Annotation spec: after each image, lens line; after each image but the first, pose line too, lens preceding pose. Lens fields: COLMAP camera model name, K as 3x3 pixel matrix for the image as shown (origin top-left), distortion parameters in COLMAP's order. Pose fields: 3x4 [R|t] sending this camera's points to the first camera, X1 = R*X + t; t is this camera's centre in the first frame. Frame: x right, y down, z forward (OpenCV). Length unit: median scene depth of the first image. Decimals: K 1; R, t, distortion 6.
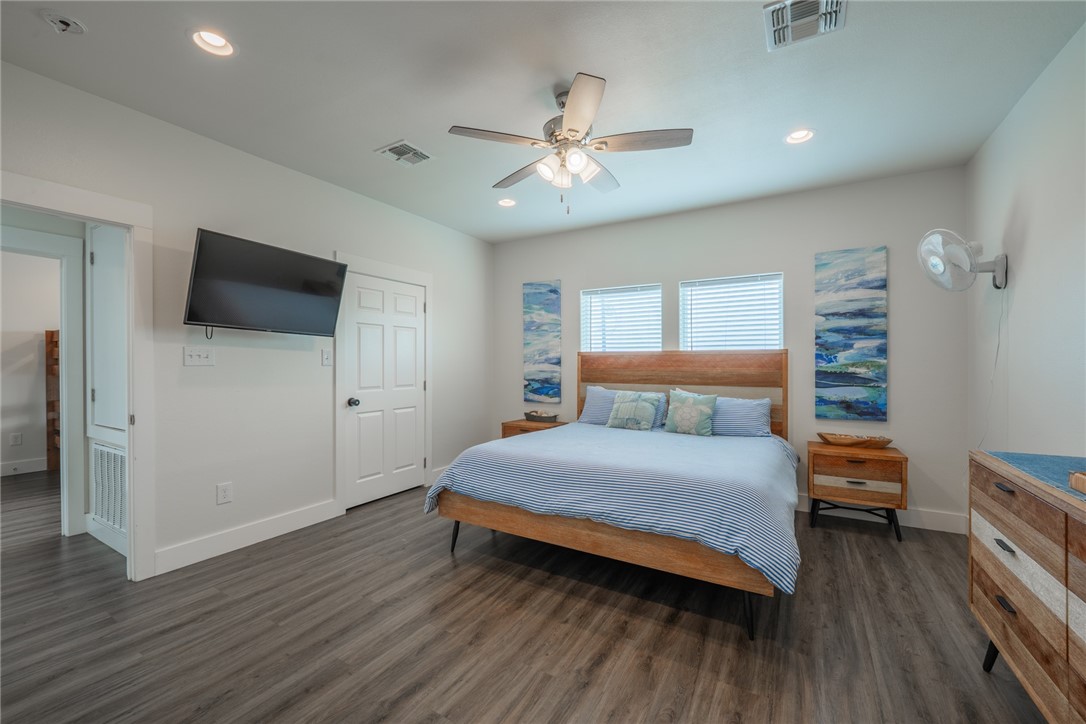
lens RADIAL K [[444.0, 0, 536.2], [0, 444.0, 362.1], [0, 0, 1]] dist [-0.000175, -0.004499]
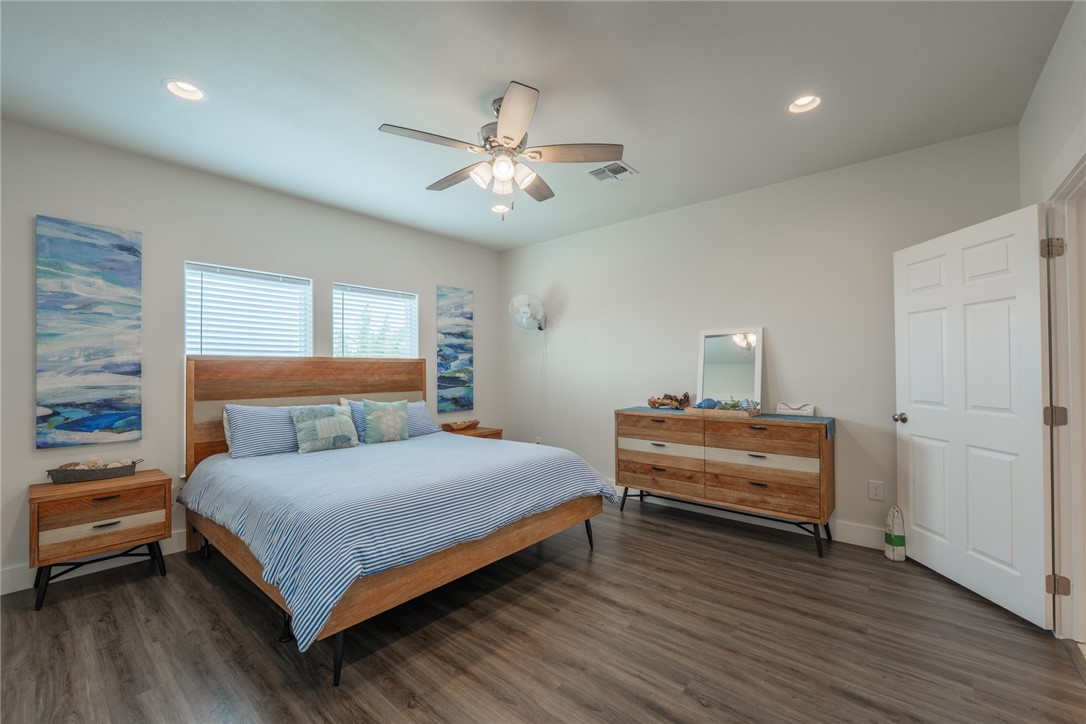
lens RADIAL K [[444.0, 0, 536.2], [0, 444.0, 362.1], [0, 0, 1]] dist [-0.000175, -0.004499]
pose [[0.170481, 0.015274, 0.985243, -0.585147], [0.004597, 0.999857, -0.016296, 0.000961], [-0.985350, 0.007307, 0.170386, 0.497827]]
